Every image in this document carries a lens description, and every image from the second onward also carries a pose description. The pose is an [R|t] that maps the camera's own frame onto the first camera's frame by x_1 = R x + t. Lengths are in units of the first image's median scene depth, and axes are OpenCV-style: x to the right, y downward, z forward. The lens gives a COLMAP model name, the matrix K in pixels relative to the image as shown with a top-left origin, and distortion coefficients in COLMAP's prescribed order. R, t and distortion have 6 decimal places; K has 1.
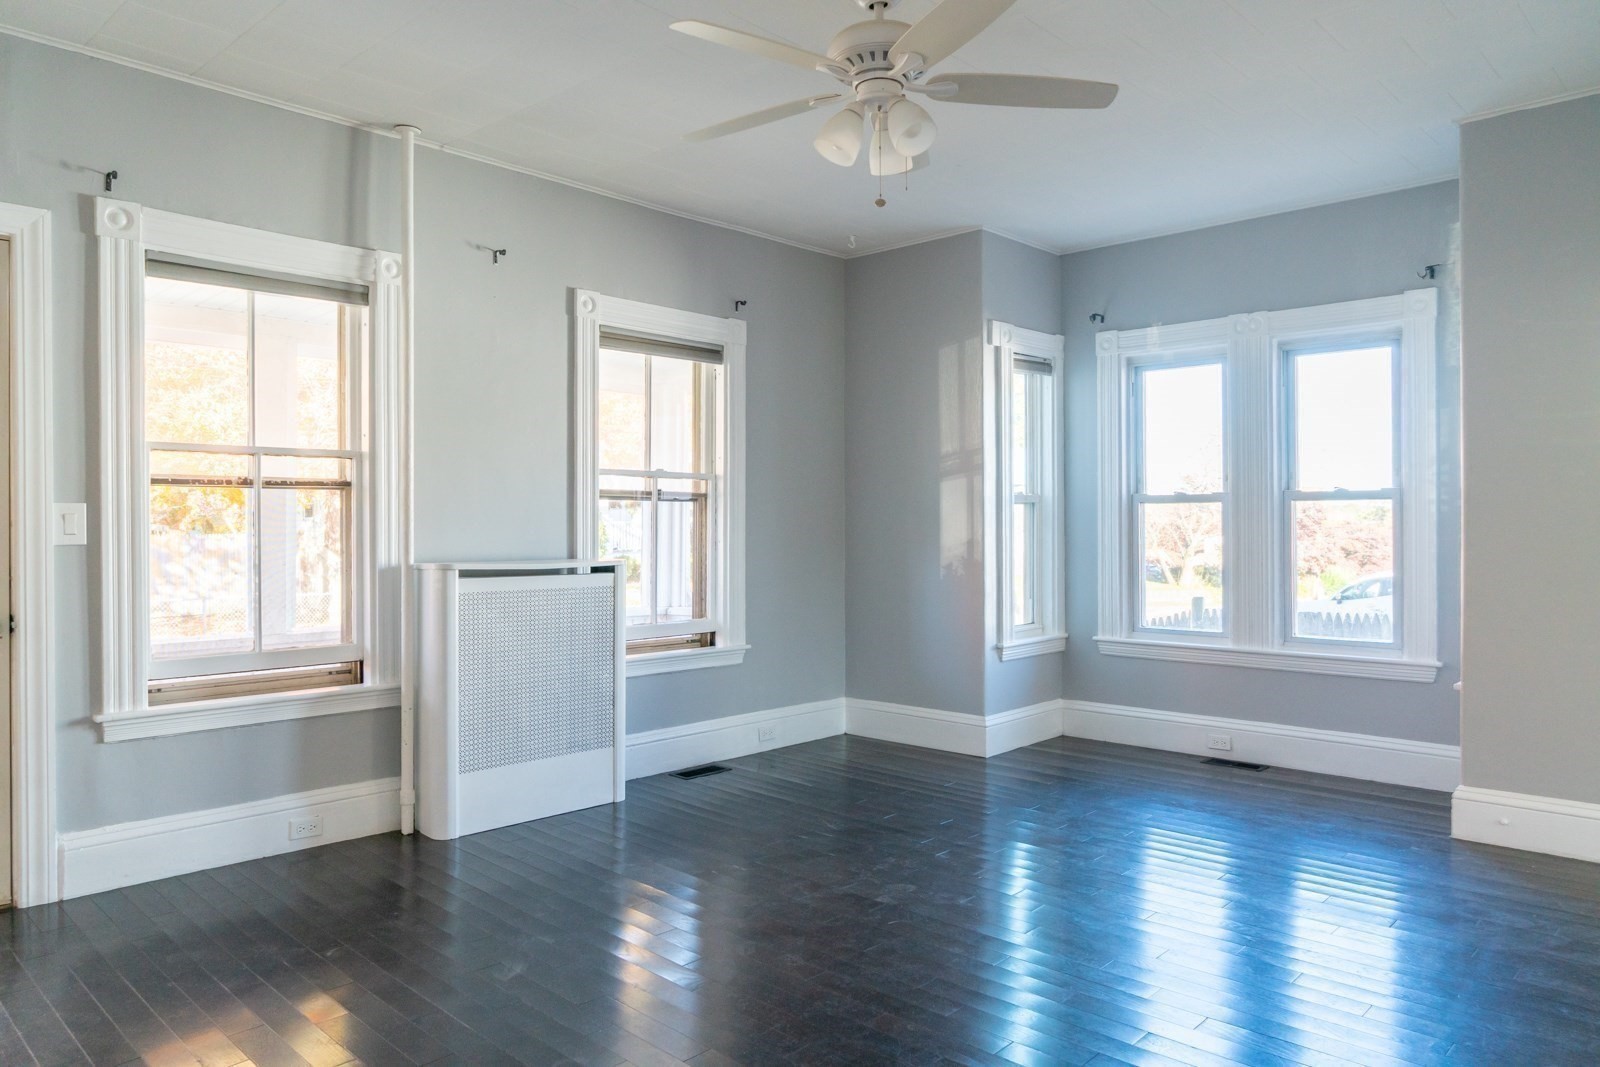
lens RADIAL K [[1089.7, 0, 800.0], [0, 1089.7, 533.5], [0, 0, 1]] dist [-0.006218, -0.001264]
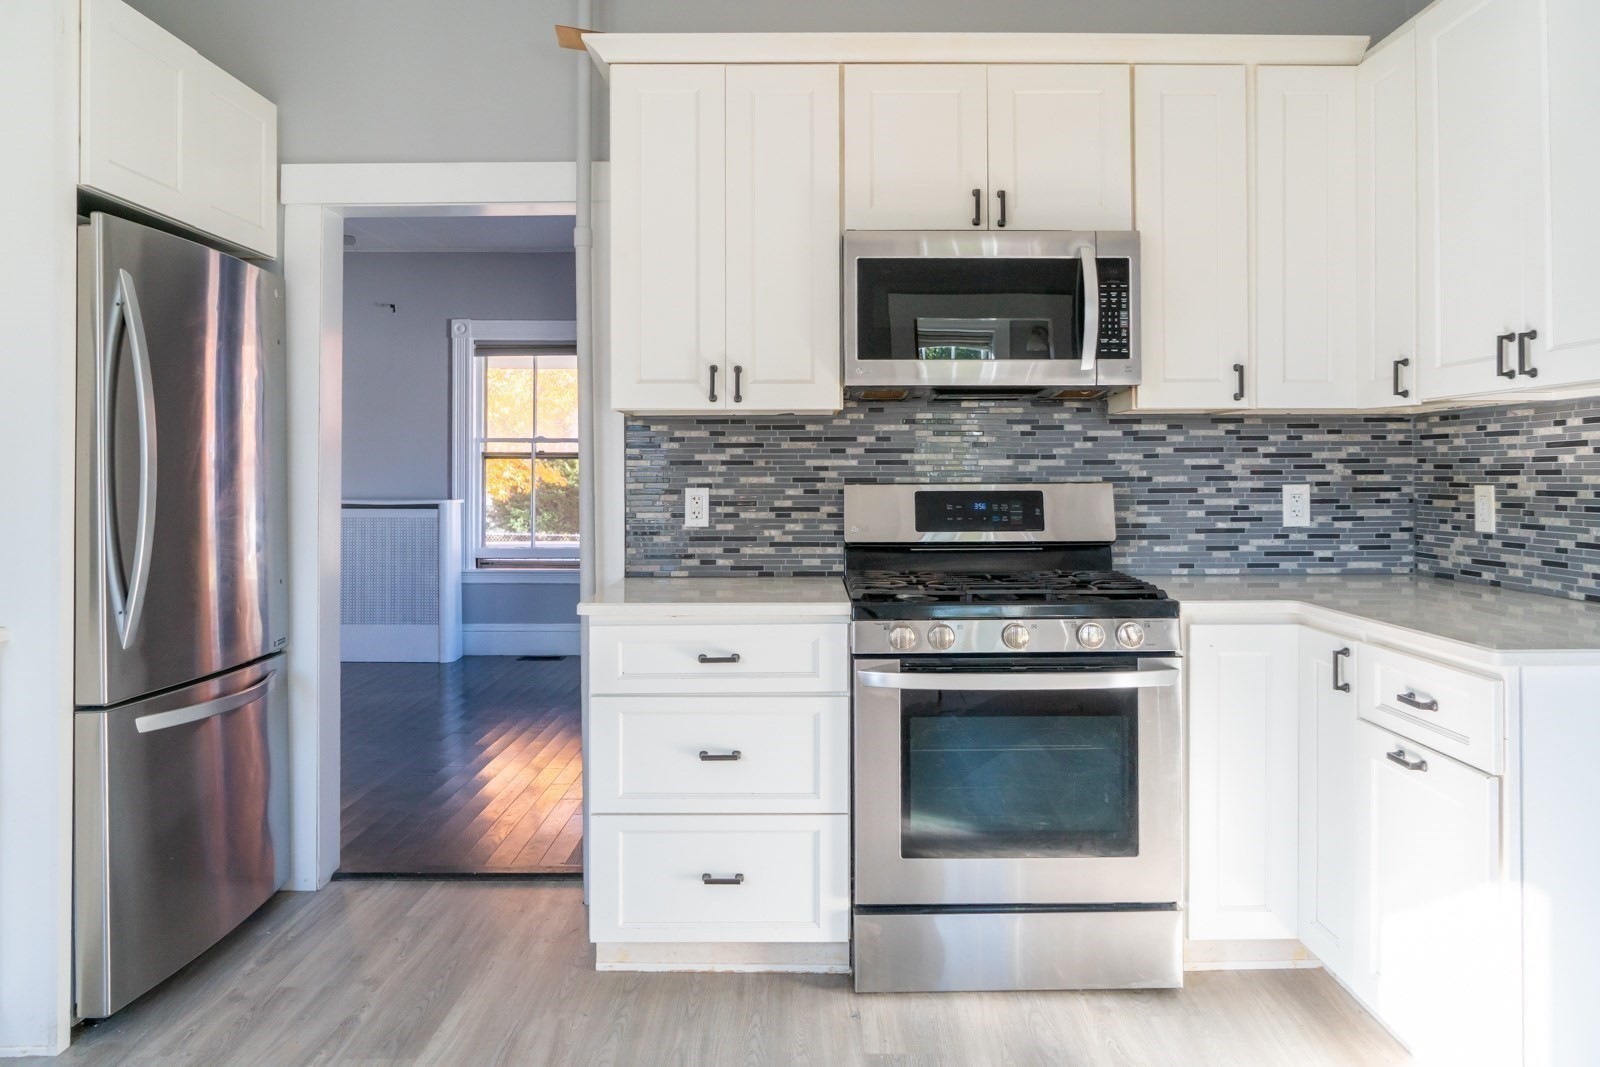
lens RADIAL K [[1109.0, 0, 824.6], [0, 1109.0, 456.4], [0, 0, 1]] dist [-0.011055, -0.000346]
pose [[0.689610, -0.011541, -0.724089, 1.454825], [-0.007127, 0.999716, -0.022722, -0.005517], [0.724146, 0.020830, 0.689332, 0.372514]]
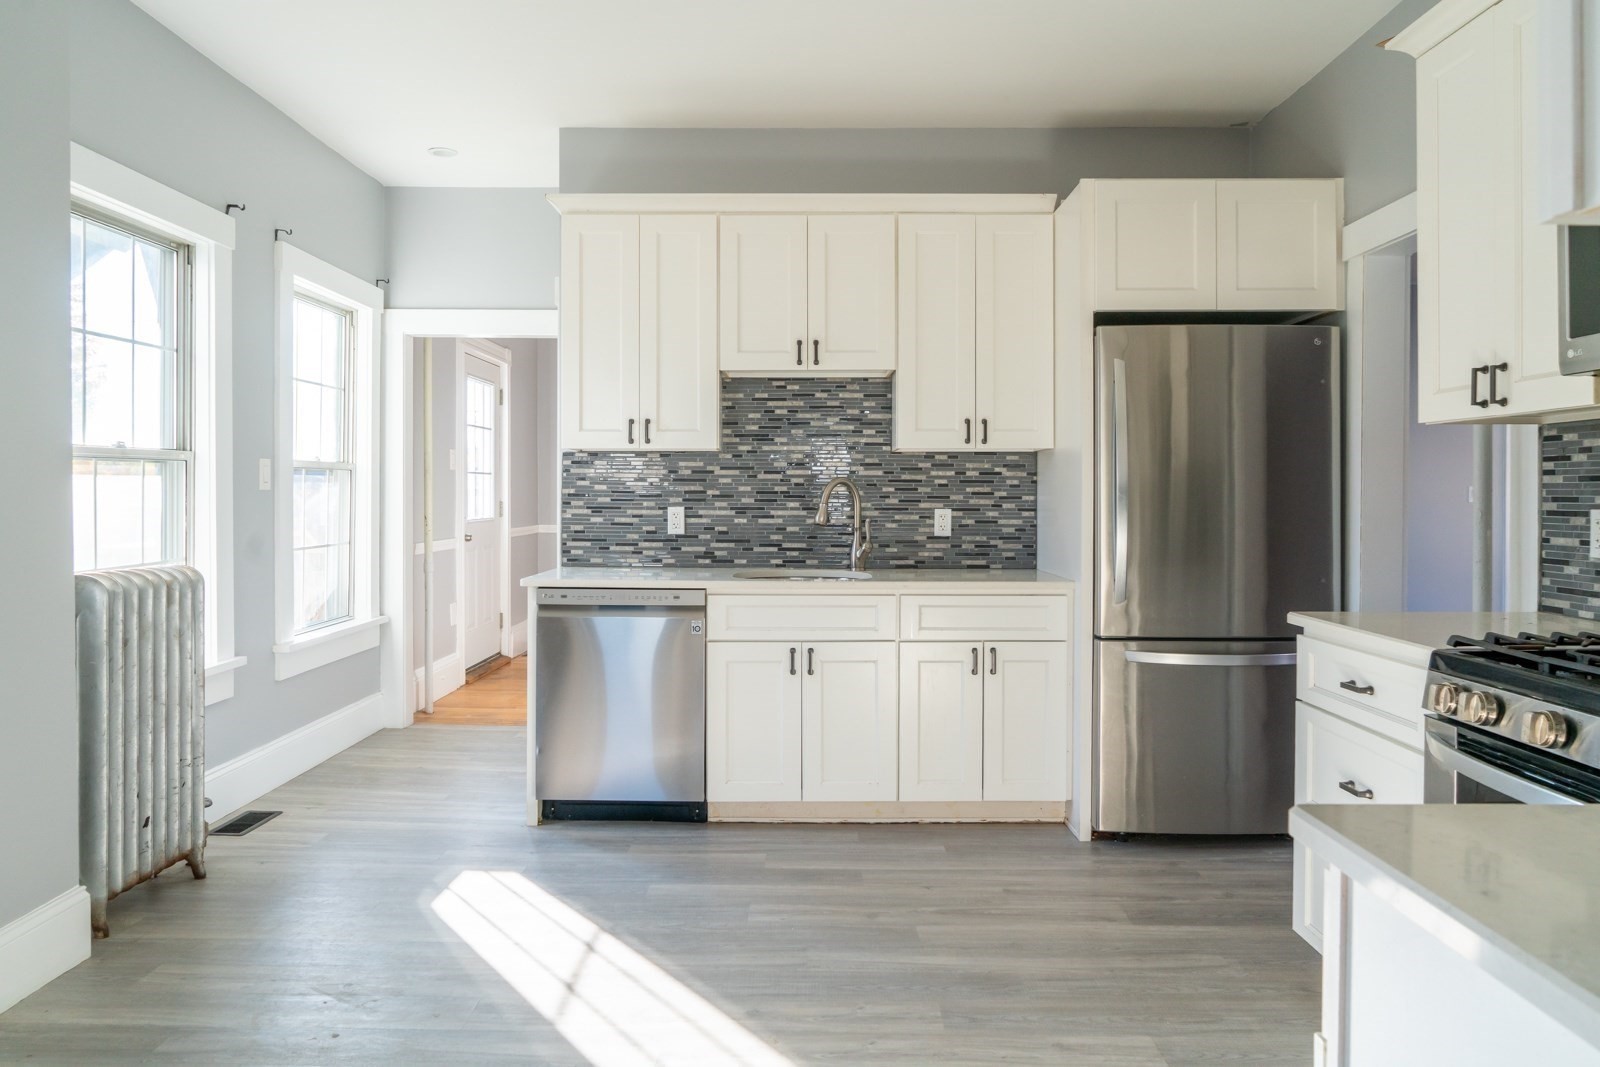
lens RADIAL K [[1090.5, 0, 804.6], [0, 1090.5, 496.5], [0, 0, 1]] dist [-0.007774, 0.002097]
pose [[-0.735720, 0.003630, -0.677276, 1.573431], [-0.007149, 0.999888, 0.013125, -0.012839], [0.677248, 0.014498, -0.735612, 1.009217]]
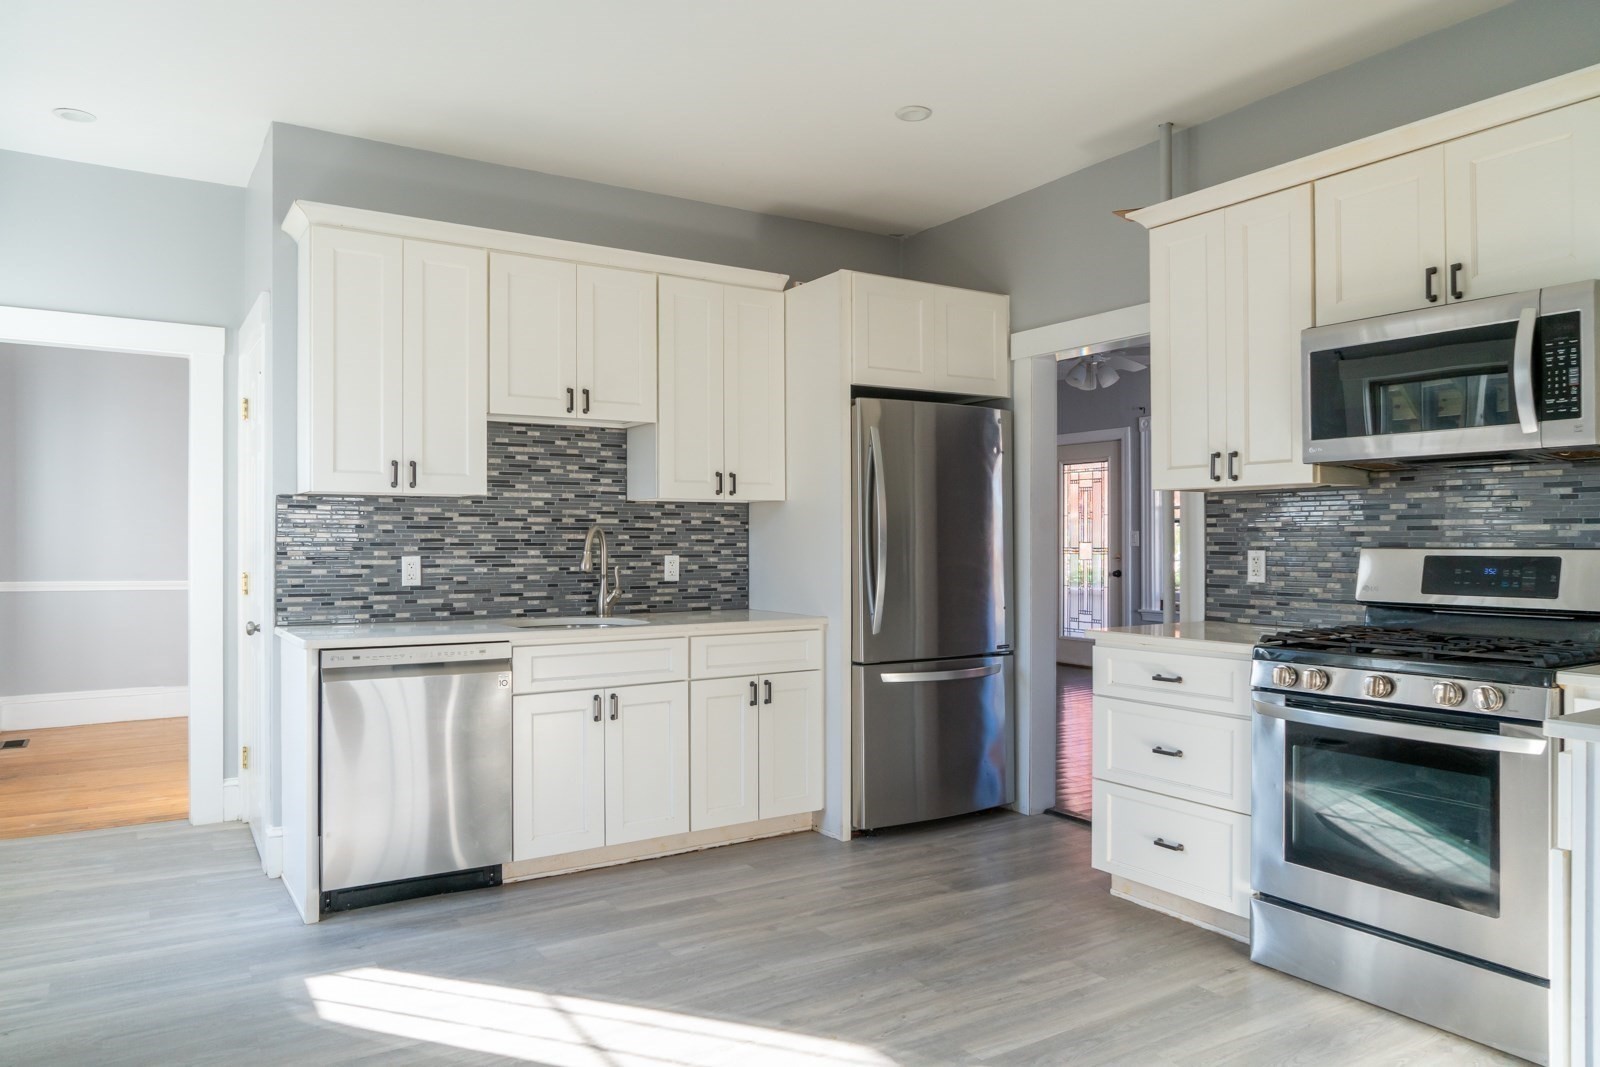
lens RADIAL K [[1089.7, 0, 800.0], [0, 1089.7, 533.5], [0, 0, 1]] dist [-0.006218, -0.001264]
pose [[-0.242532, -0.002447, -0.970140, 1.826762], [-0.008888, 0.999960, -0.000300, -0.011102], [0.970103, 0.008550, -0.242544, 0.703298]]
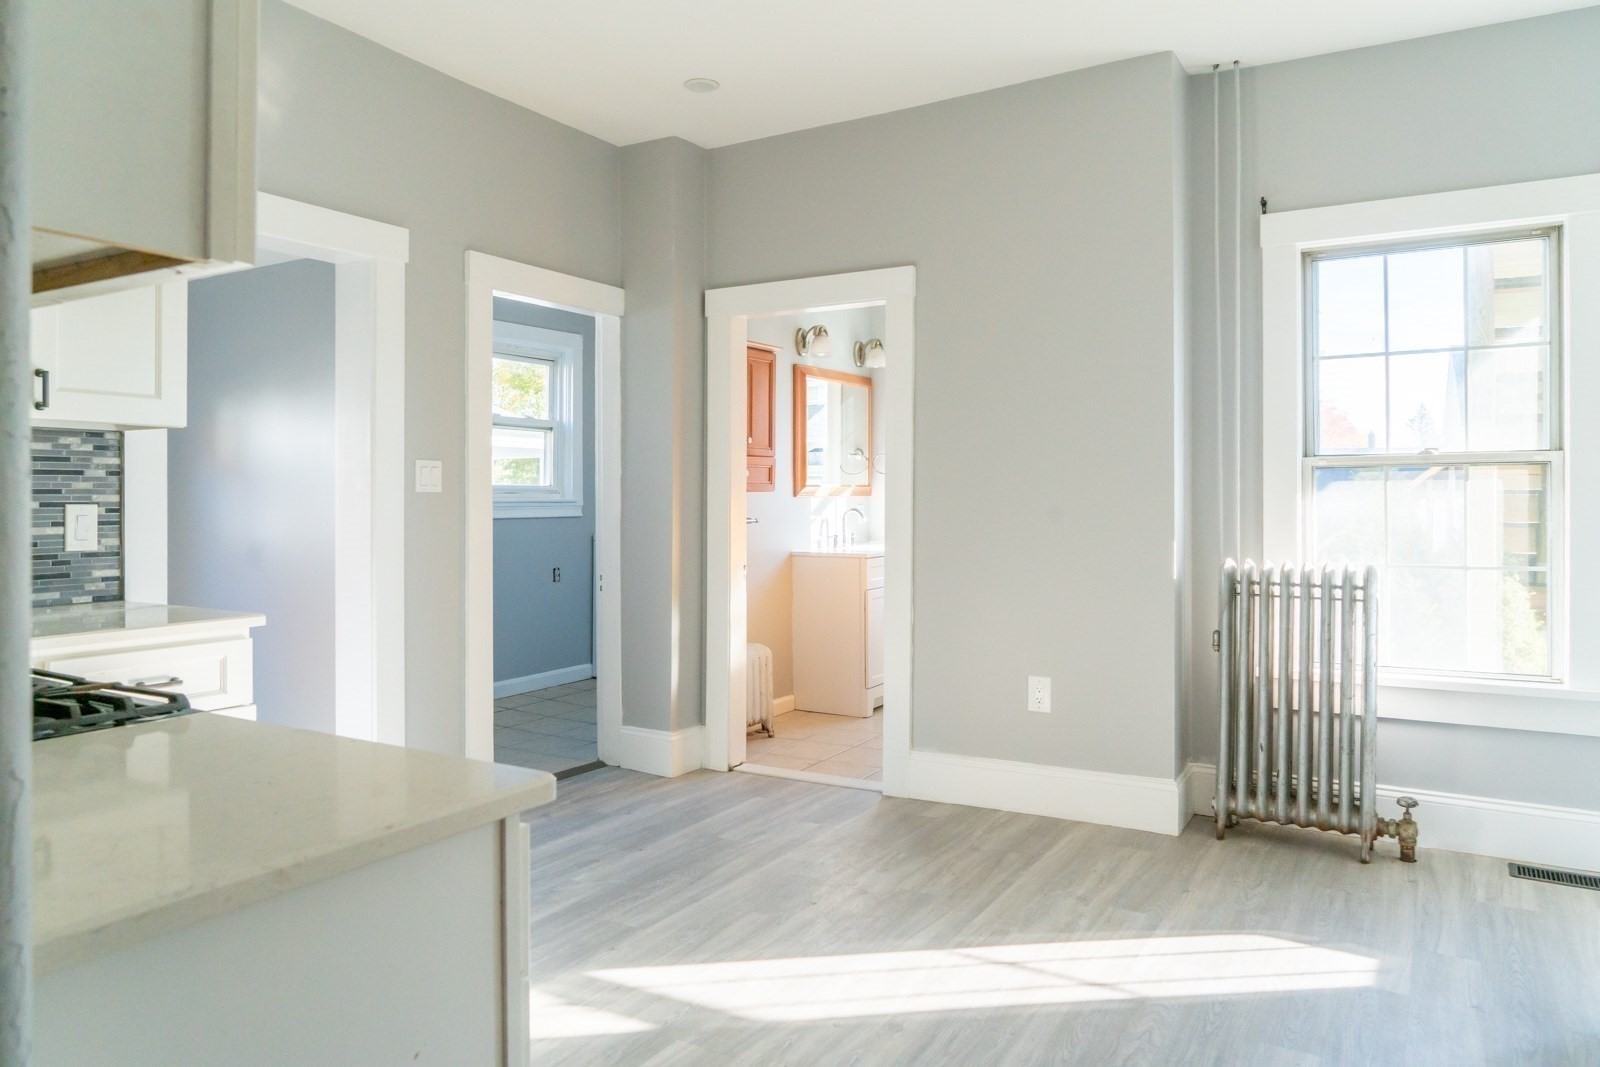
lens RADIAL K [[1090.5, 0, 804.6], [0, 1090.5, 496.5], [0, 0, 1]] dist [-0.007774, 0.002097]
pose [[-0.215134, 0.003823, 0.976577, 0.592422], [0.010479, 0.999944, -0.001606, -0.004329], [-0.976528, 0.009888, -0.215162, 0.713169]]
